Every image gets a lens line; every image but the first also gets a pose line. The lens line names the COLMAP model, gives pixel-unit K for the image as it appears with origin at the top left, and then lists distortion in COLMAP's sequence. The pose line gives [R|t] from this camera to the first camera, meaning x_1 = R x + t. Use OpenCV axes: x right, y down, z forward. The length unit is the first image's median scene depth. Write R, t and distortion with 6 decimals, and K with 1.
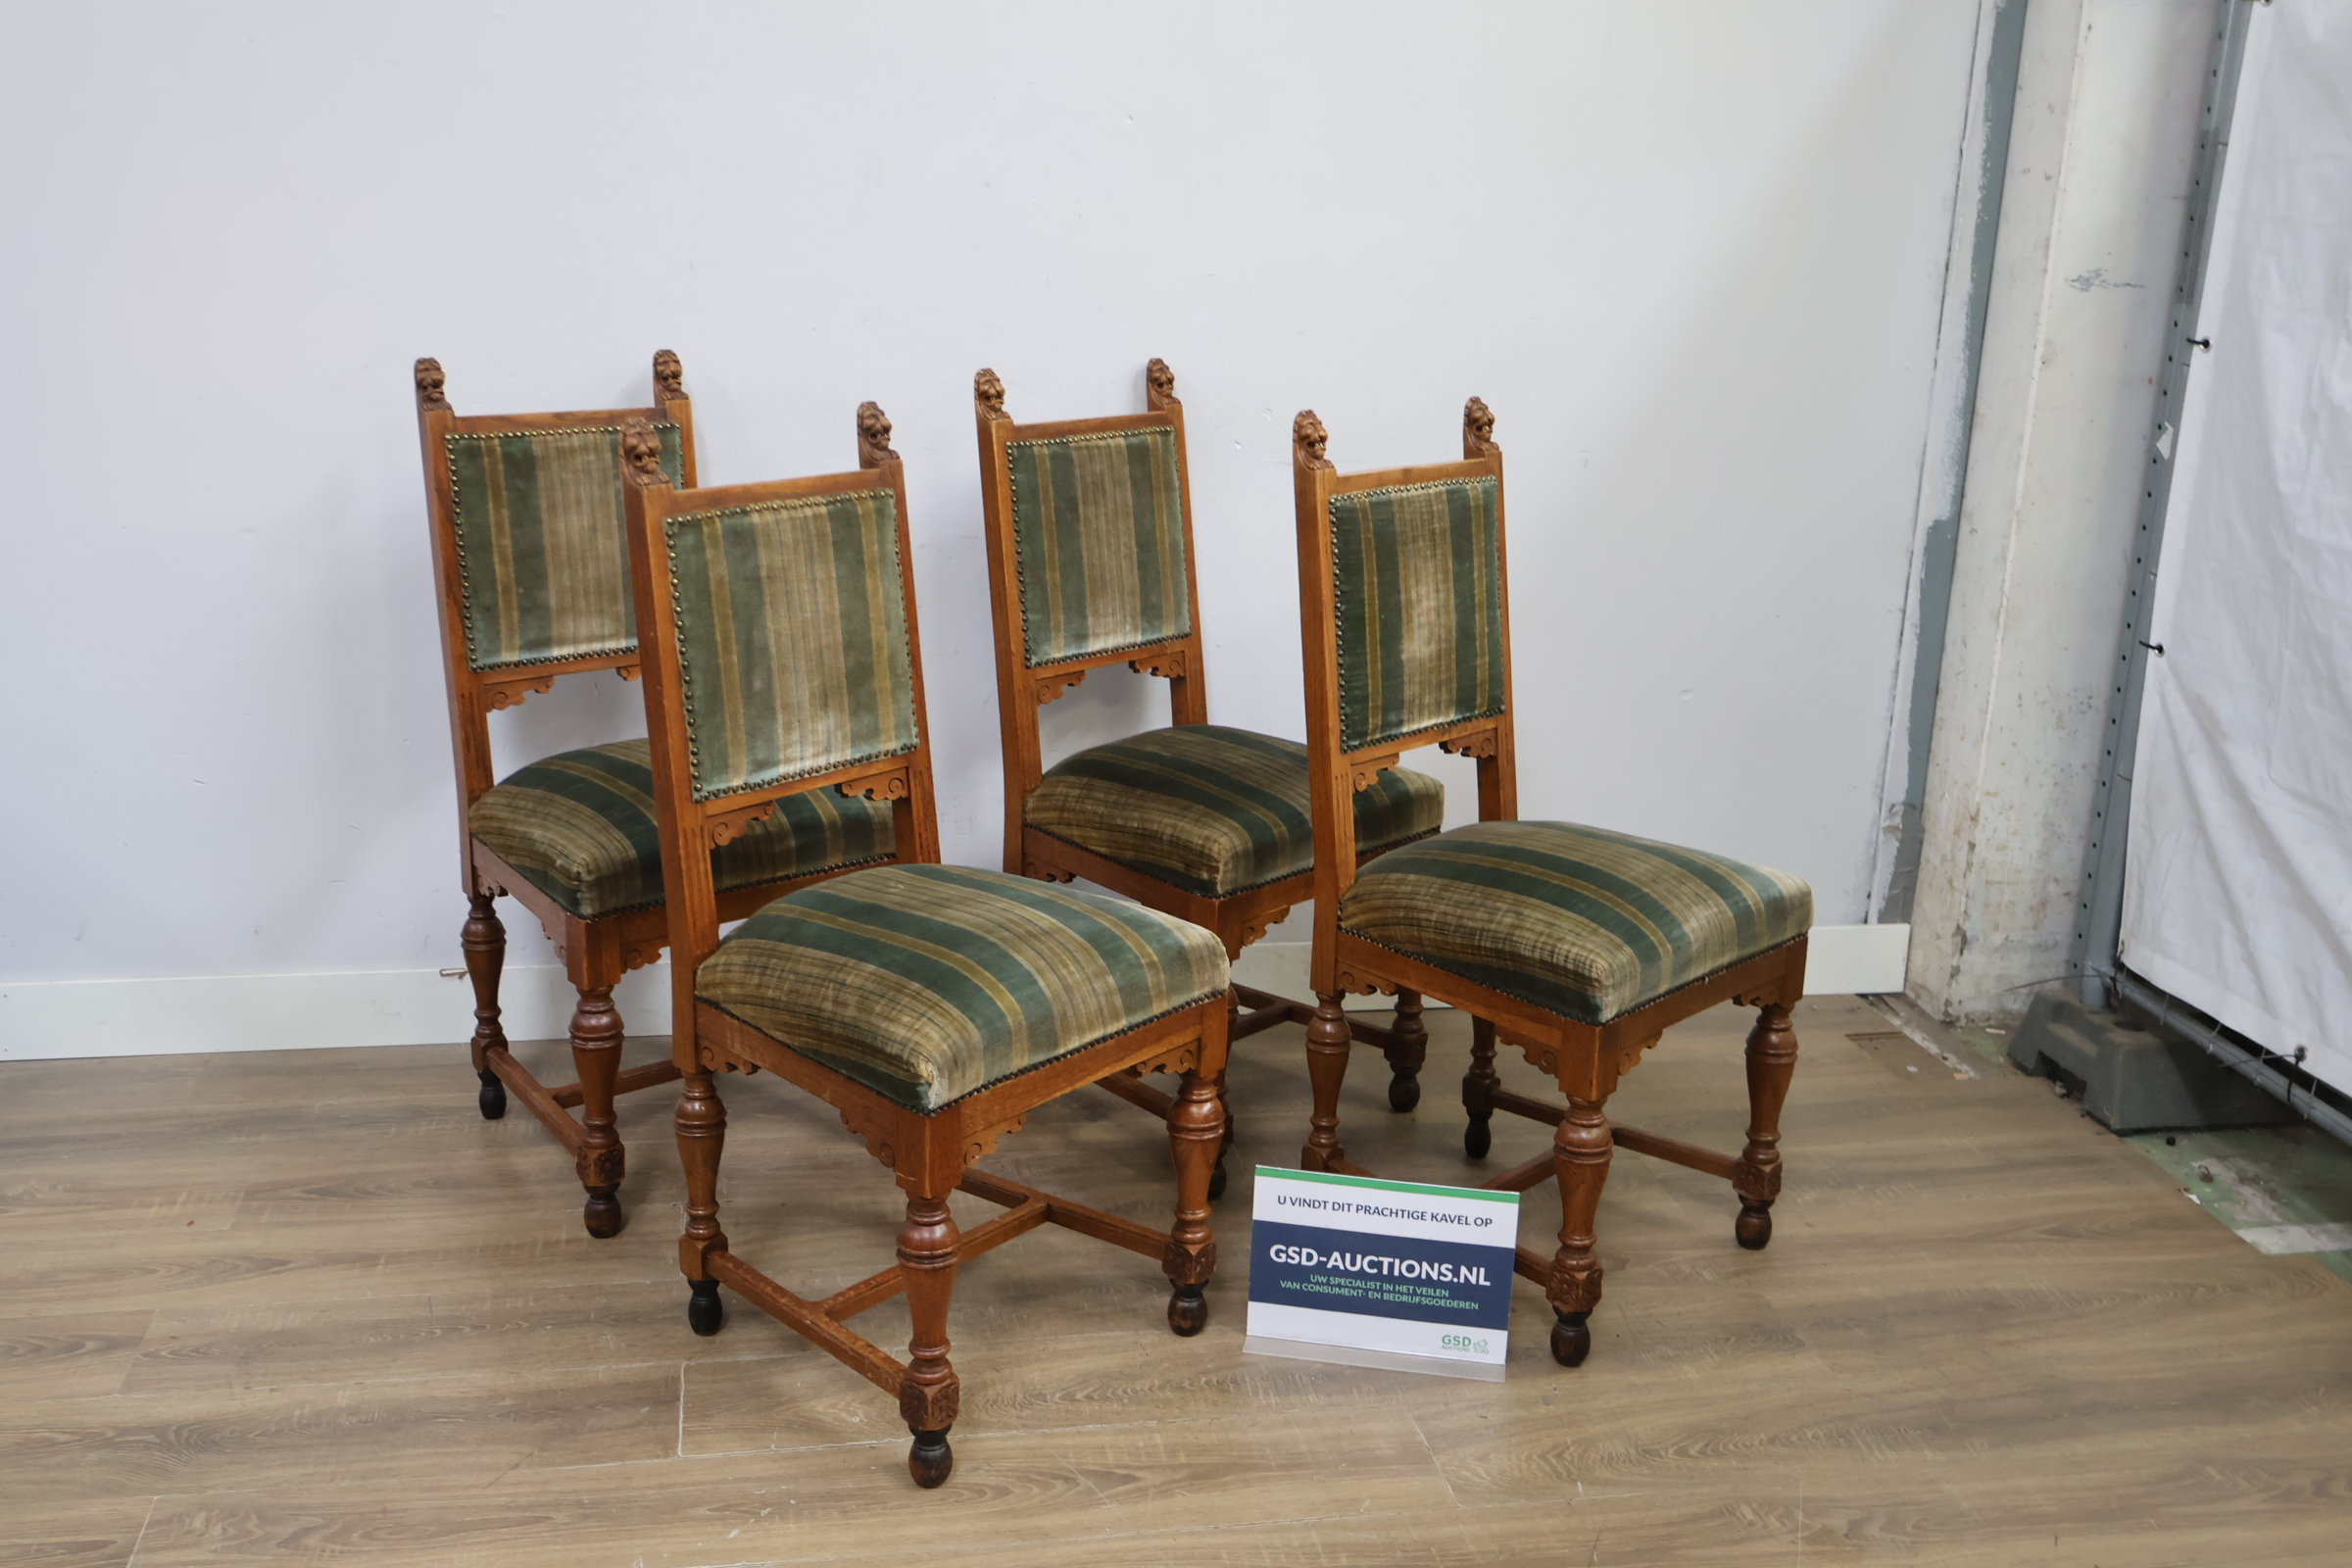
lens RADIAL K [[2373.7, 0, 1210.7], [0, 2373.7, 758.0], [0, 0, 1]] dist [-0.009489, -0.017097]
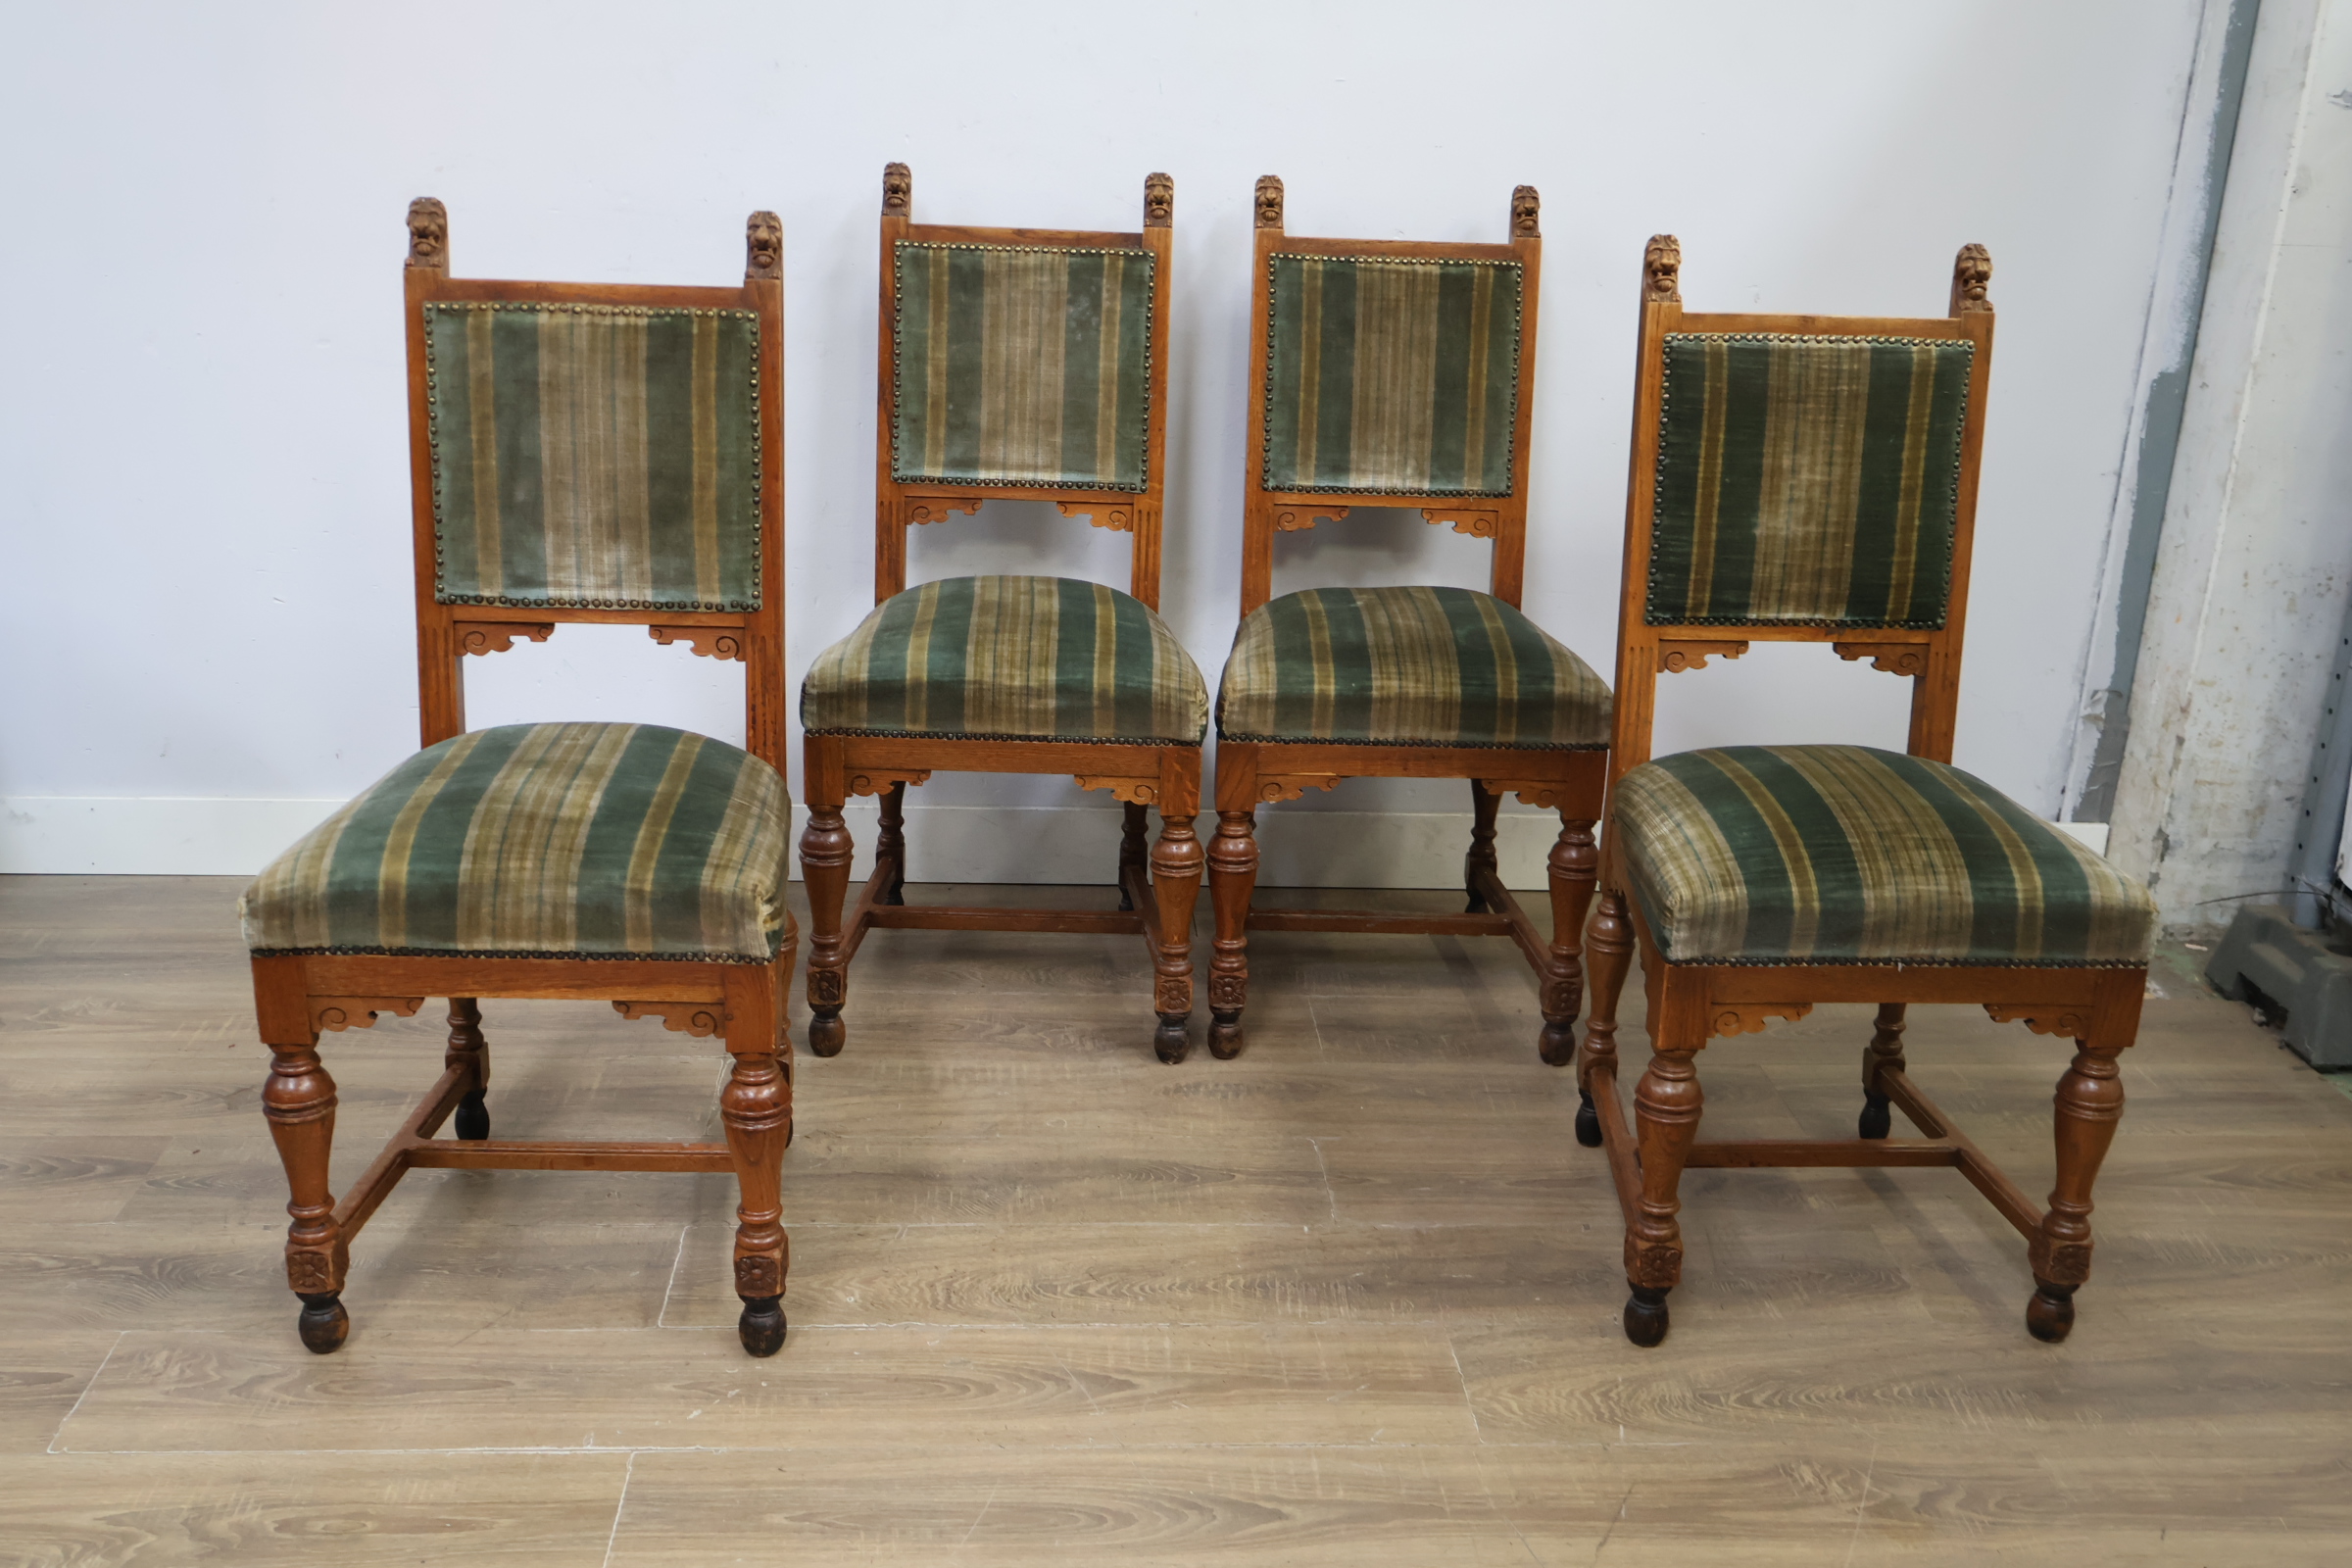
lens RADIAL K [[2377.4, 0, 1186.9], [0, 2377.4, 783.5], [0, 0, 1]] dist [-0.010453, -0.006438]
pose [[0.991533, 0.043631, -0.122307, 0.083636], [-0.034952, 0.996775, 0.072230, 0.002392], [0.125064, -0.067343, 0.989861, 0.092938]]
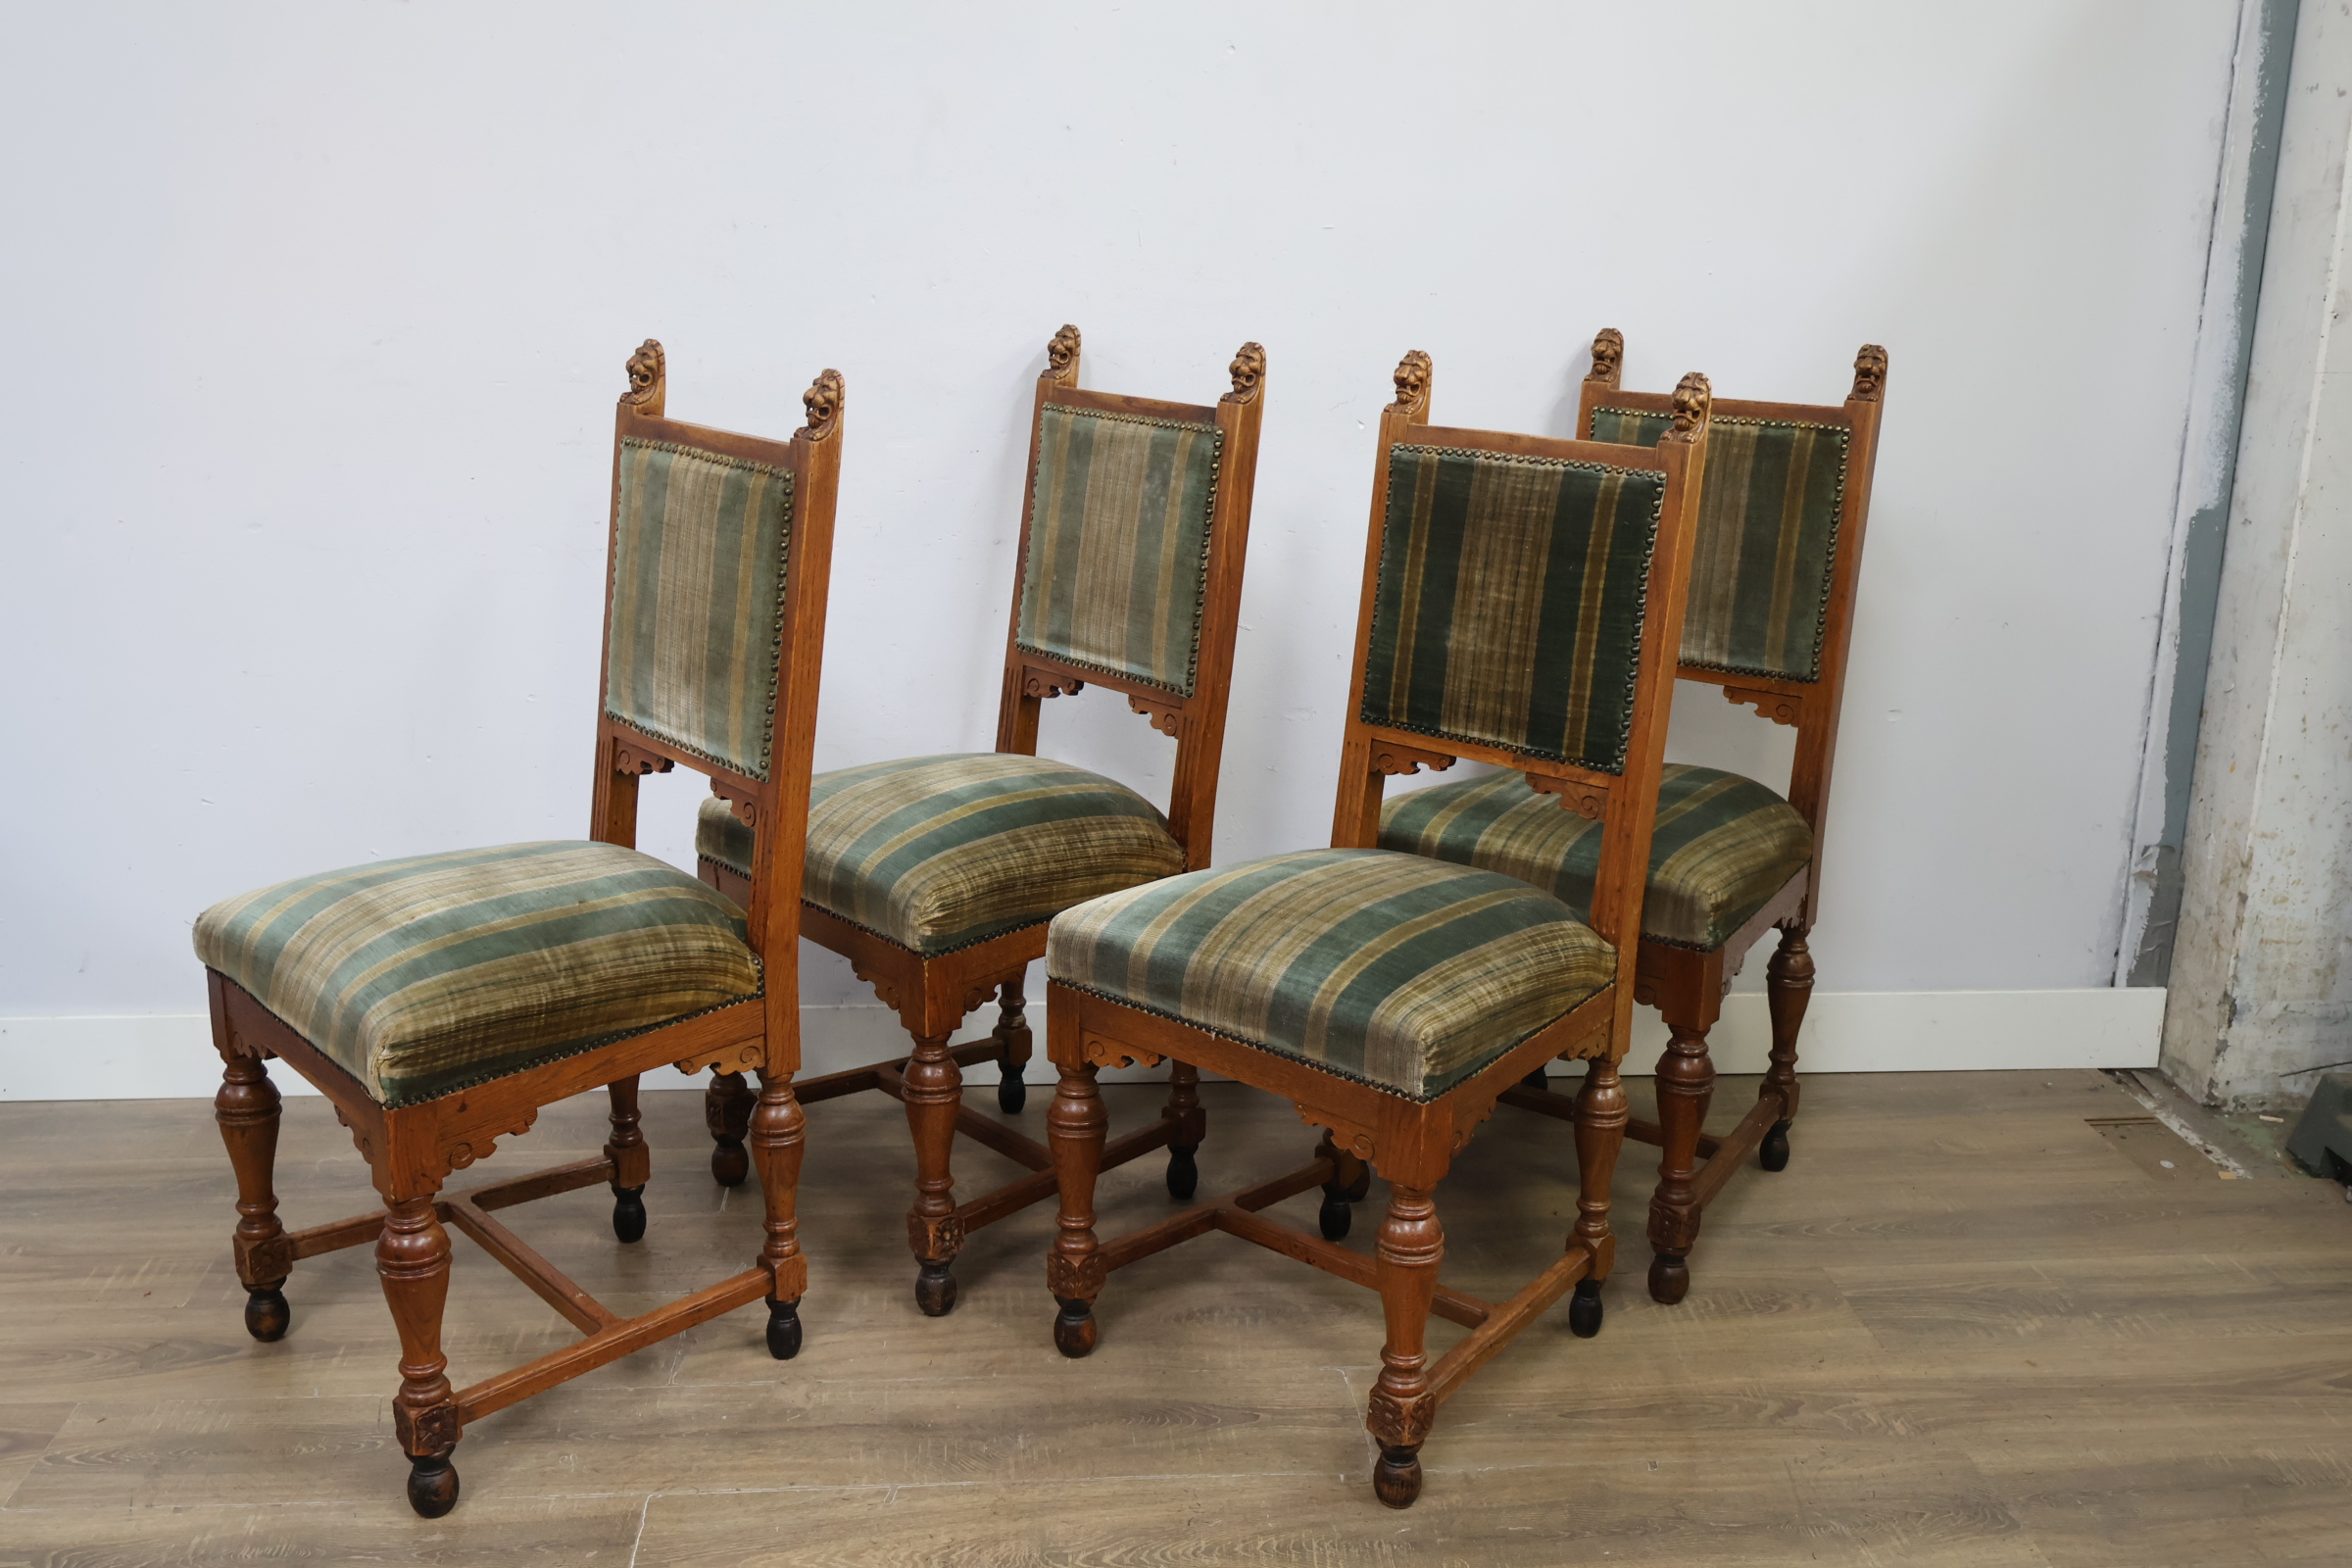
lens RADIAL K [[2376.4, 0, 1168.5], [0, 2376.4, 752.6], [0, 0, 1]] dist [-0.007127, -0.018109]
pose [[0.993099, 0.008103, -0.116997, 0.058191], [-0.009208, 0.999918, -0.008907, -0.004473], [0.116915, 0.009923, 0.993092, 0.172388]]
